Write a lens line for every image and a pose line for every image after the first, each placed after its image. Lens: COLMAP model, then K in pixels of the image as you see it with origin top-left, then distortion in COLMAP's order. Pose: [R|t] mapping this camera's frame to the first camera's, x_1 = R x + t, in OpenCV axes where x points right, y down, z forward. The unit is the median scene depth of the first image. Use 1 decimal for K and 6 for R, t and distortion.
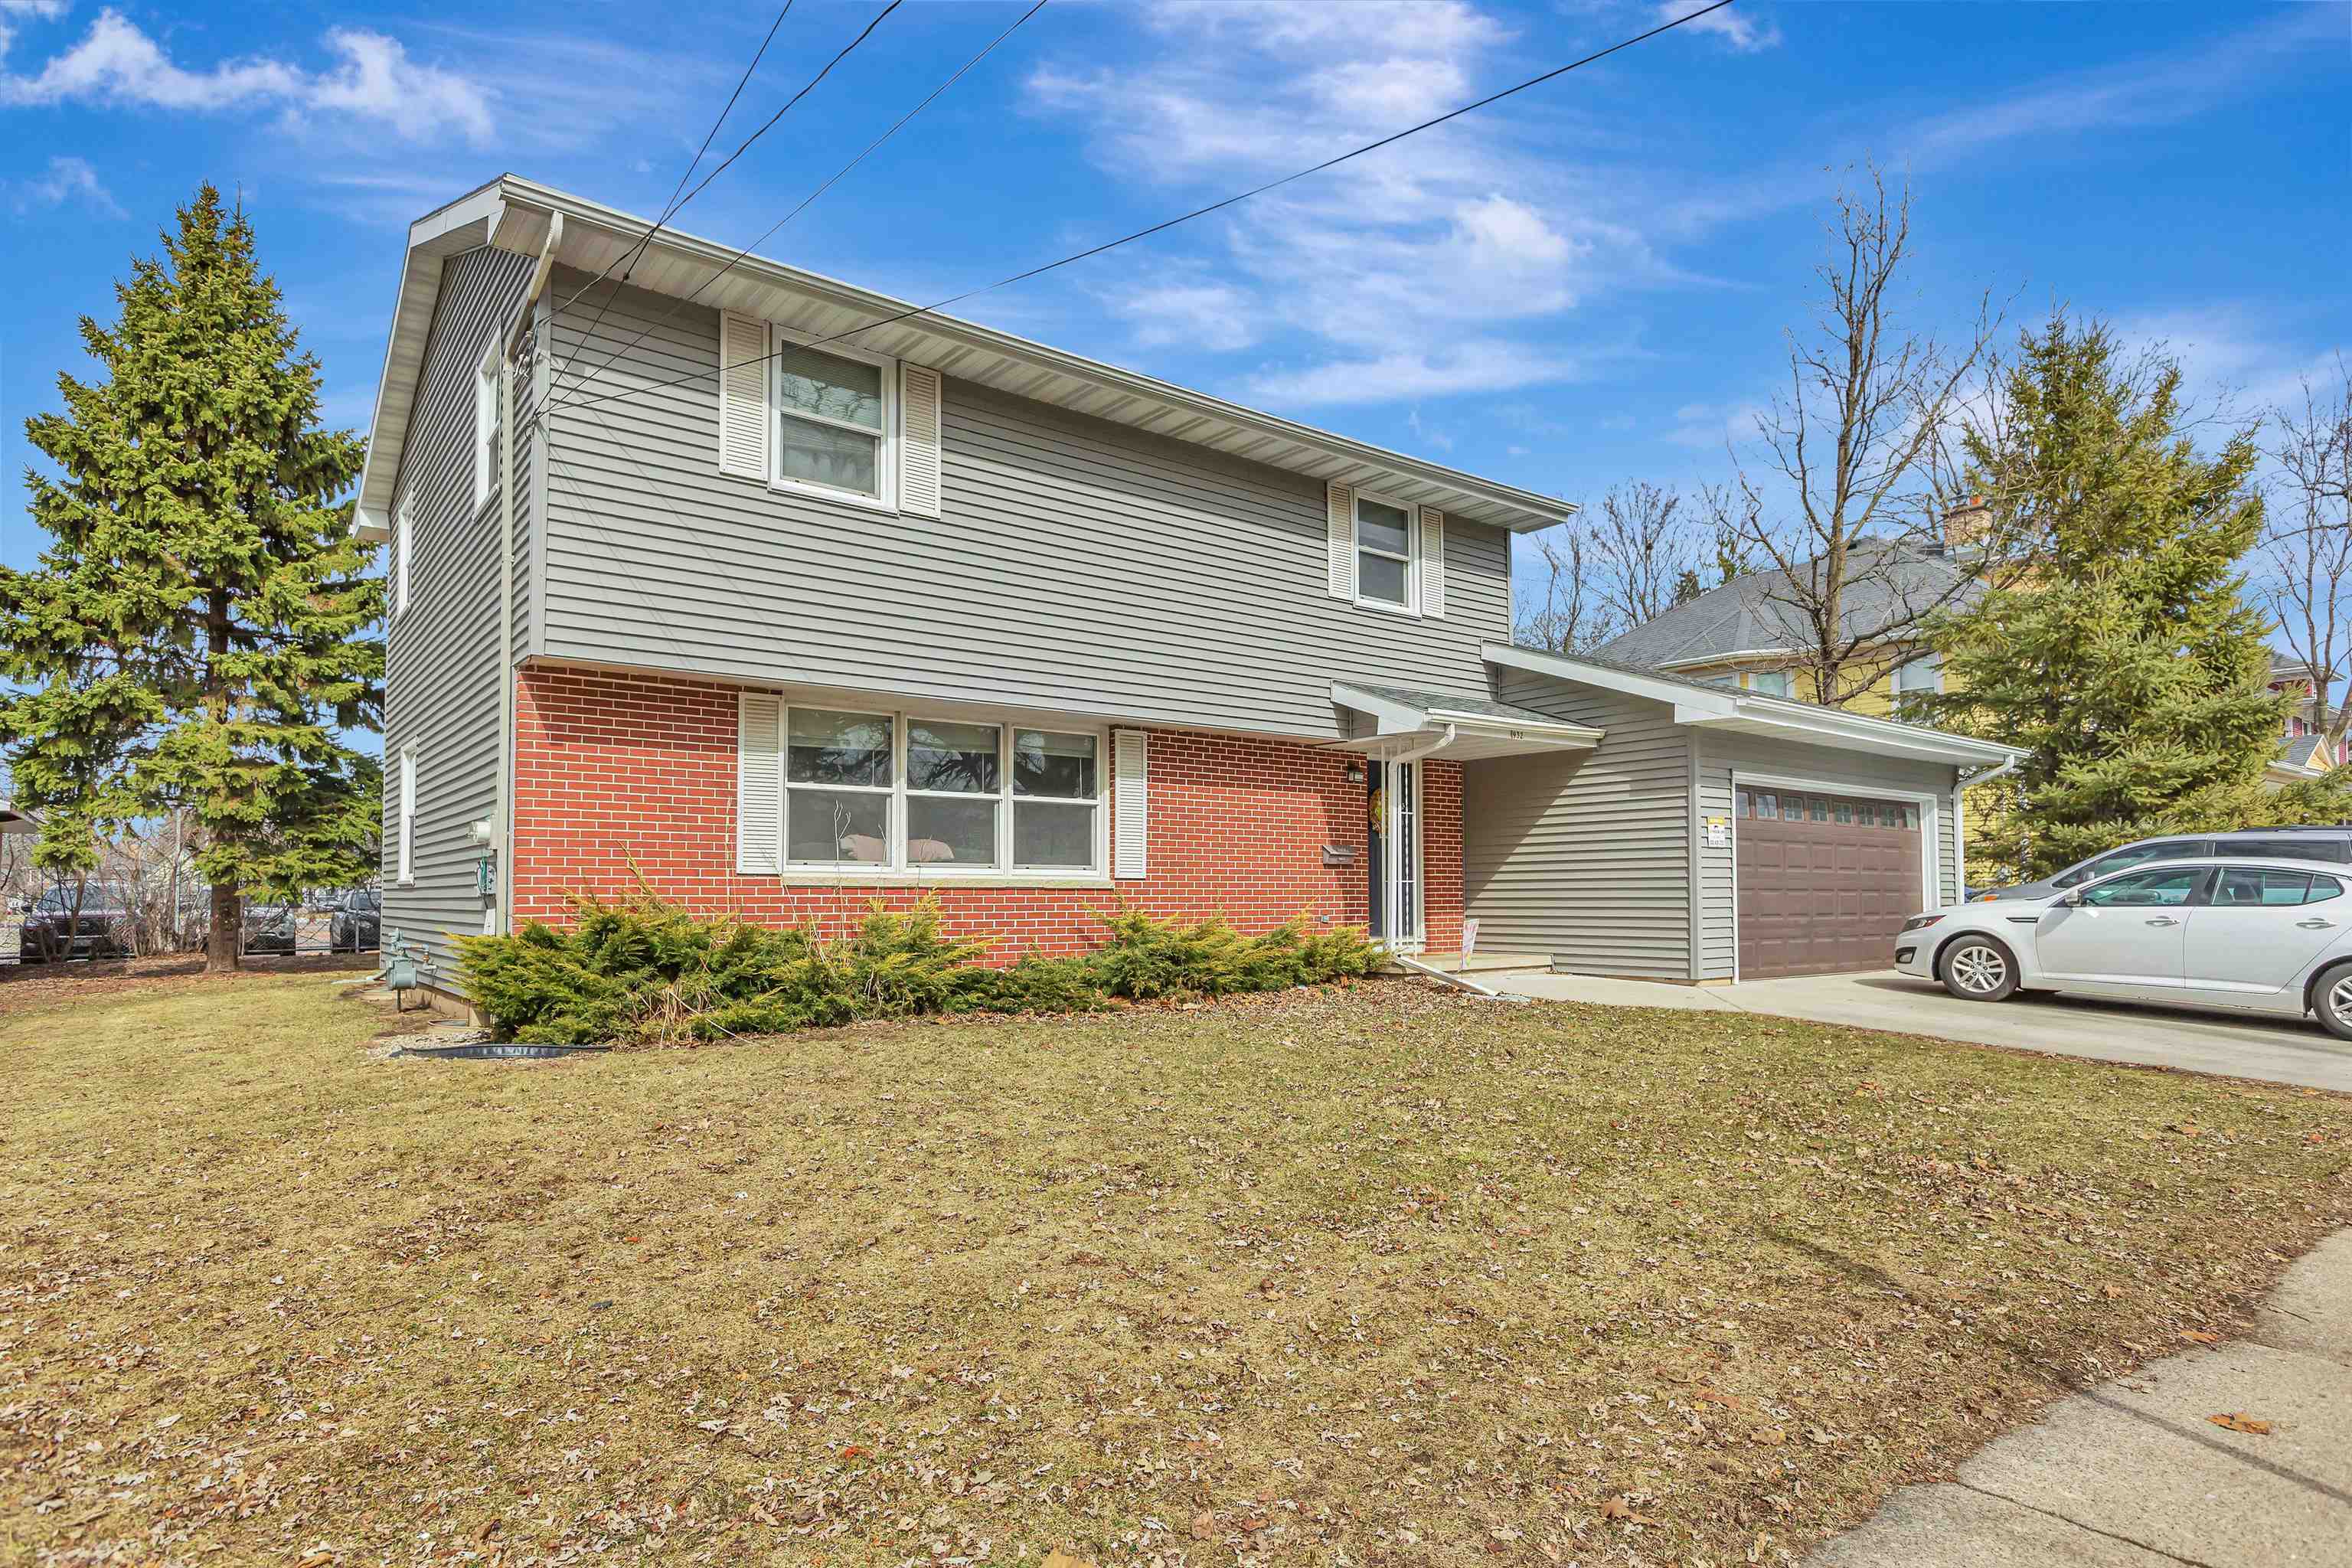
lens RADIAL K [[1275.4, 0, 1176.2], [0, 1275.4, 845.5], [0, 0, 1]] dist [-0.001669, -0.000175]
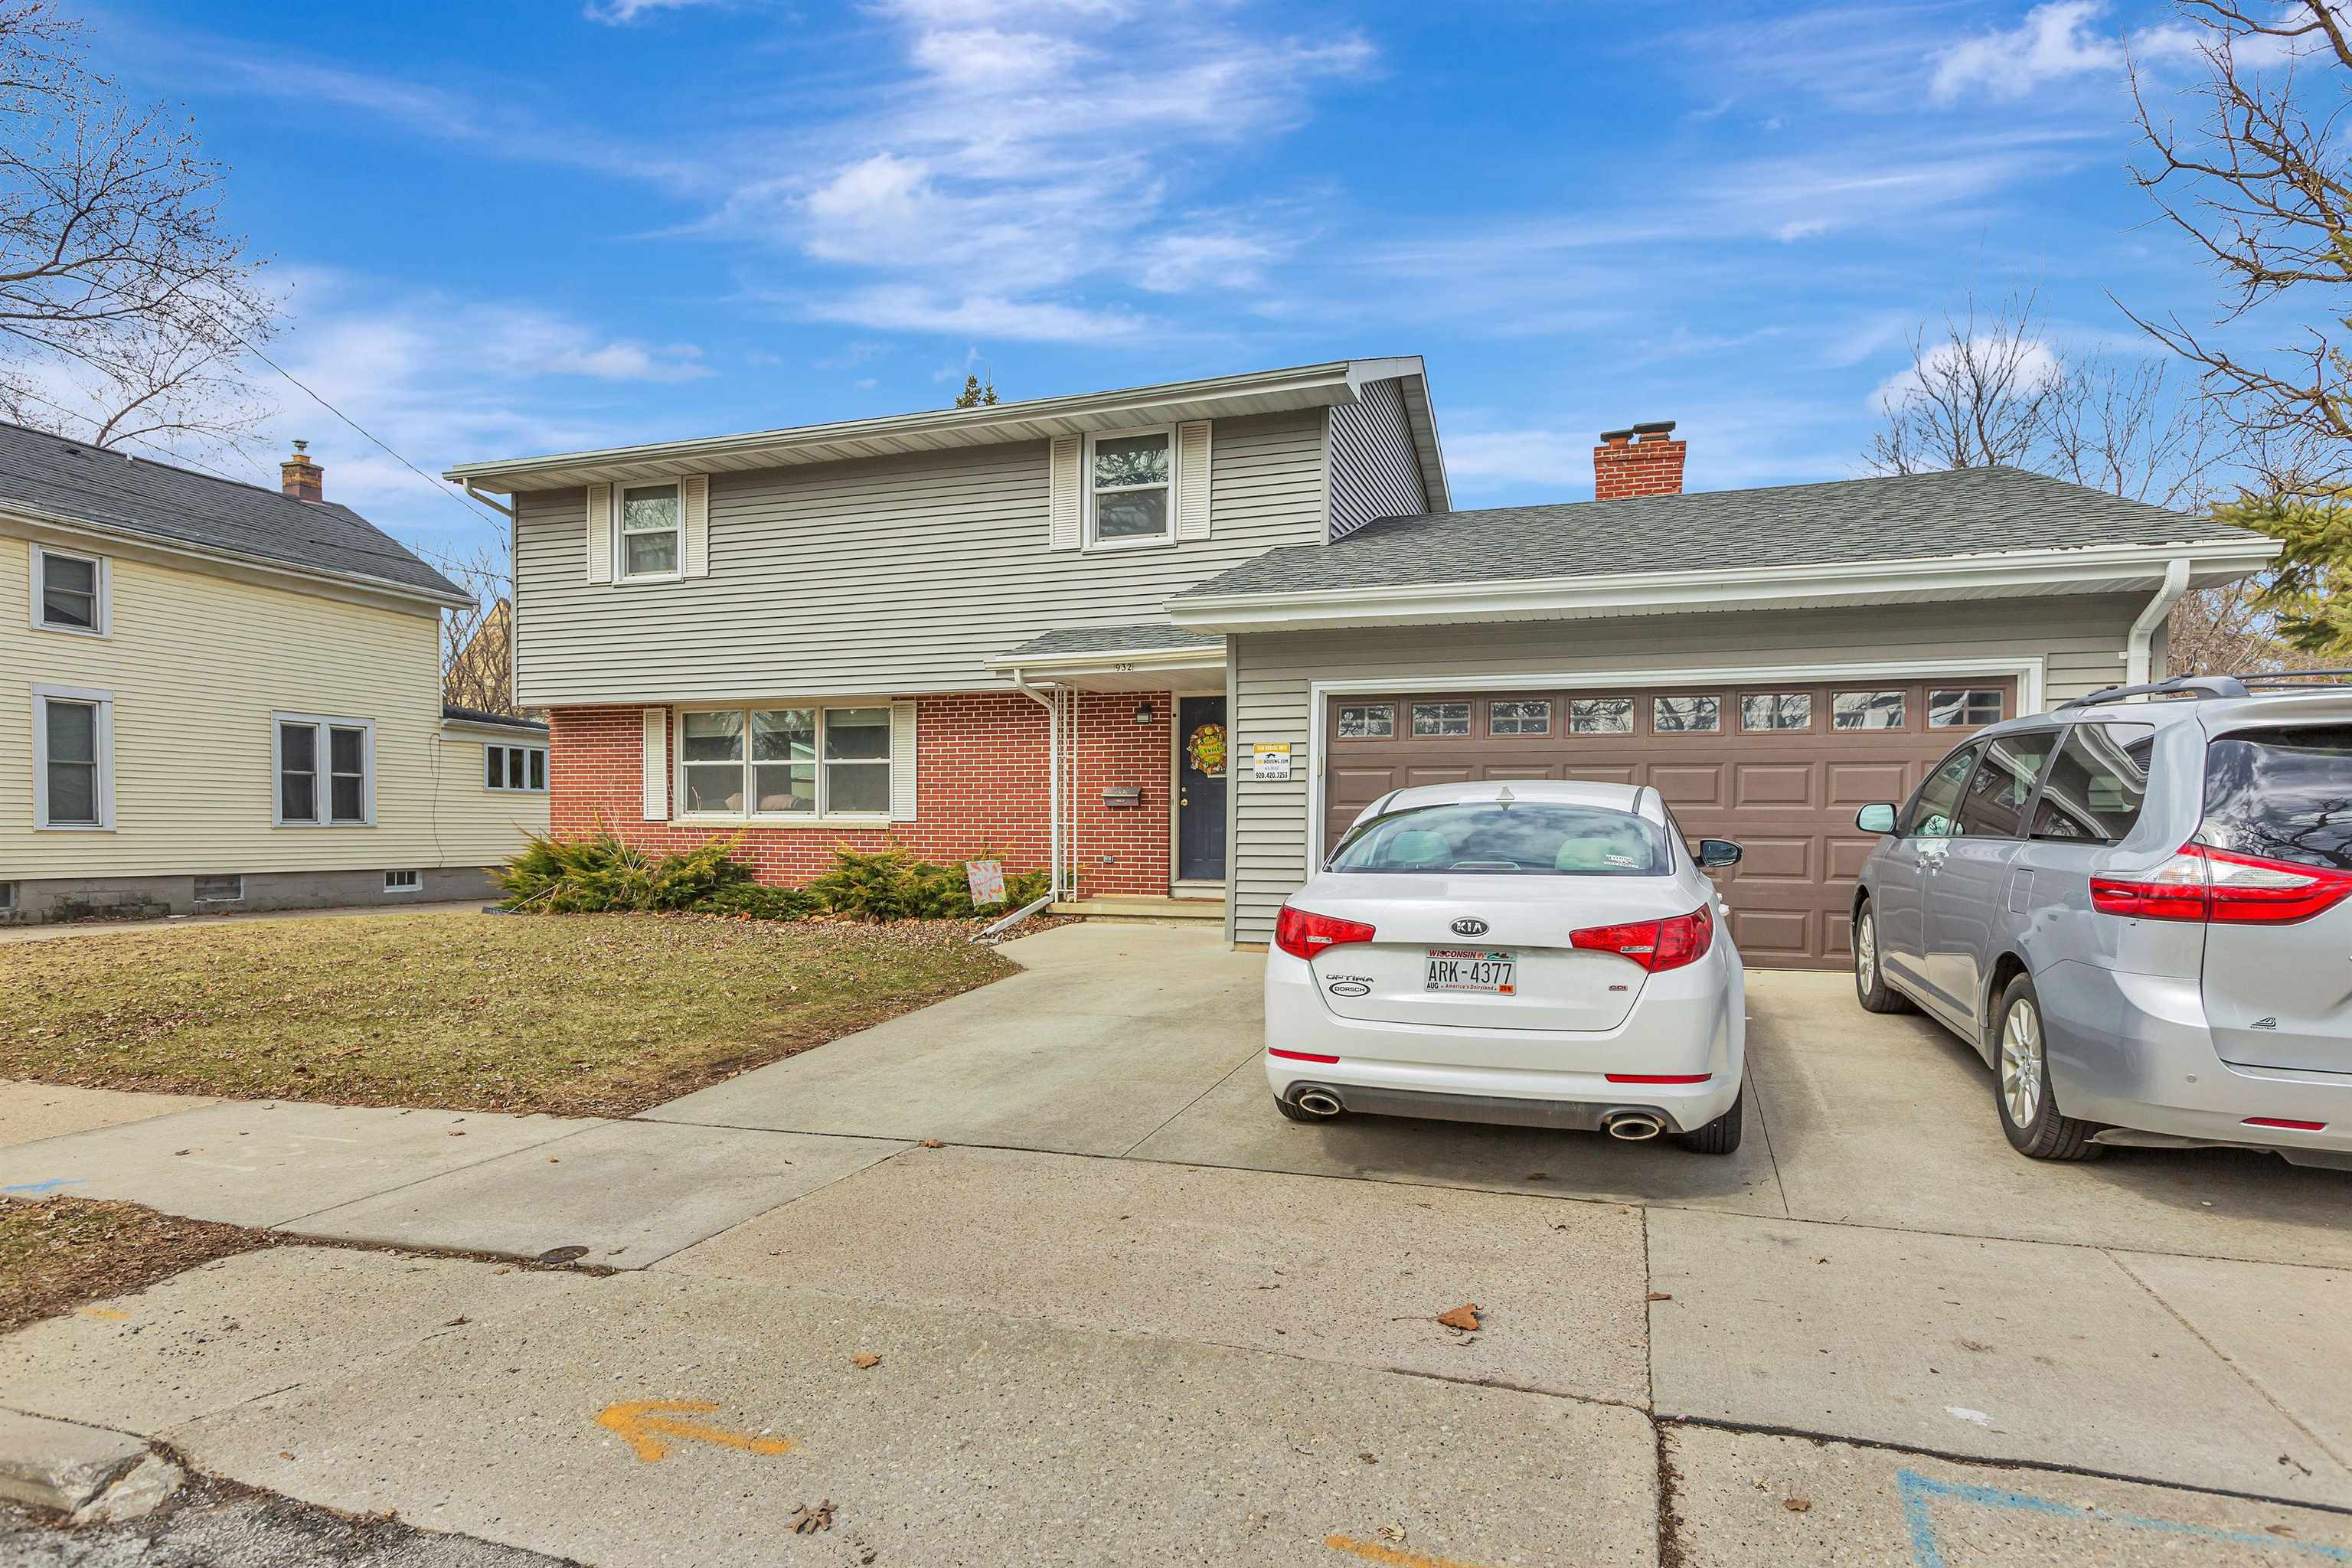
lens RADIAL K [[1275.4, 0, 1176.2], [0, 1275.4, 845.5], [0, 0, 1]] dist [-0.001669, -0.000175]
pose [[0.541153, 0.013480, -0.840816, 1.206193], [0.026760, 0.999089, 0.033240, 0.016278], [0.840499, -0.040489, 0.540299, 0.585311]]
